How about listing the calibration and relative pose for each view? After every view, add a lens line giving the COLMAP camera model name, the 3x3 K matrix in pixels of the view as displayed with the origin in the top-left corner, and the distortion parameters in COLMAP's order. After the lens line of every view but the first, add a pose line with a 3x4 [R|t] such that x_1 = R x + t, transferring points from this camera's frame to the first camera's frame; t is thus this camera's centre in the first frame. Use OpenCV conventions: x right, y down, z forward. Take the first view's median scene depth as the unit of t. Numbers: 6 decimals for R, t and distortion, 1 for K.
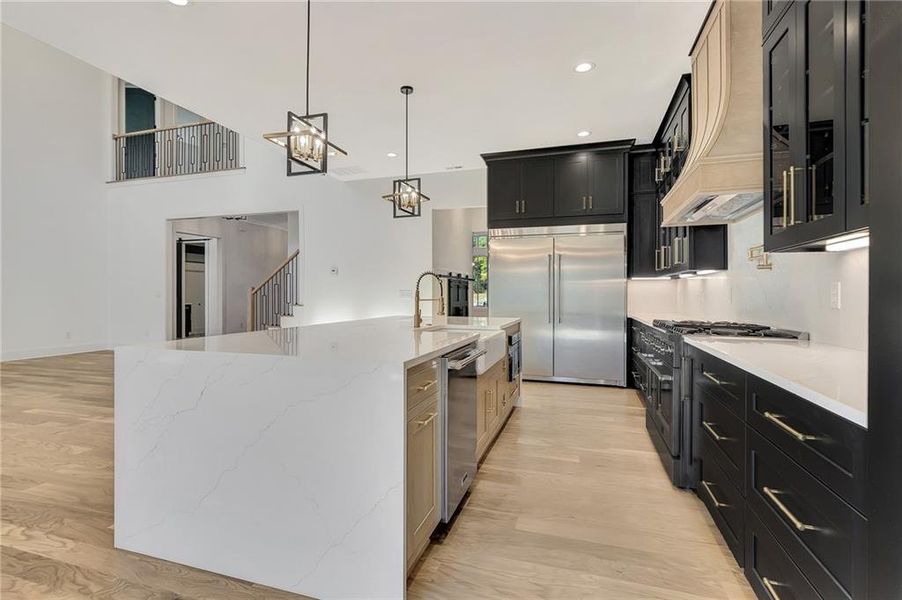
lens RADIAL K [[452.5, 0, 451.0], [0, 452.5, 300.0], [0, 0, 1]] dist [-0.008843, -0.000988]
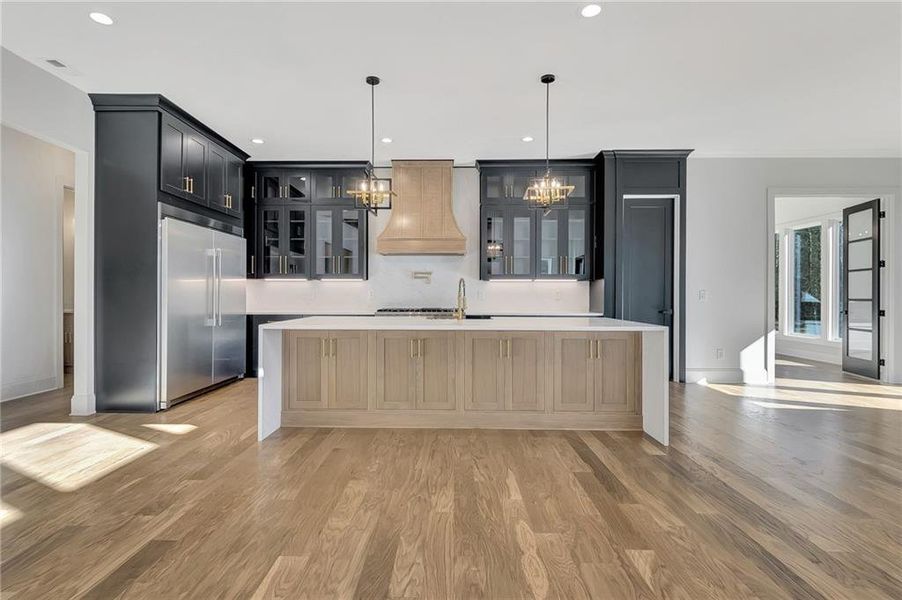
lens RADIAL K [[433.8, 0, 443.5], [0, 433.8, 298.8], [0, 0, 1]] dist [0.001493, 0.000011]
pose [[-0.265184, -0.011062, 0.964134, -1.034637], [0.001603, 0.999928, 0.011914, -0.014915], [-0.964197, 0.004705, -0.265147, 1.108906]]
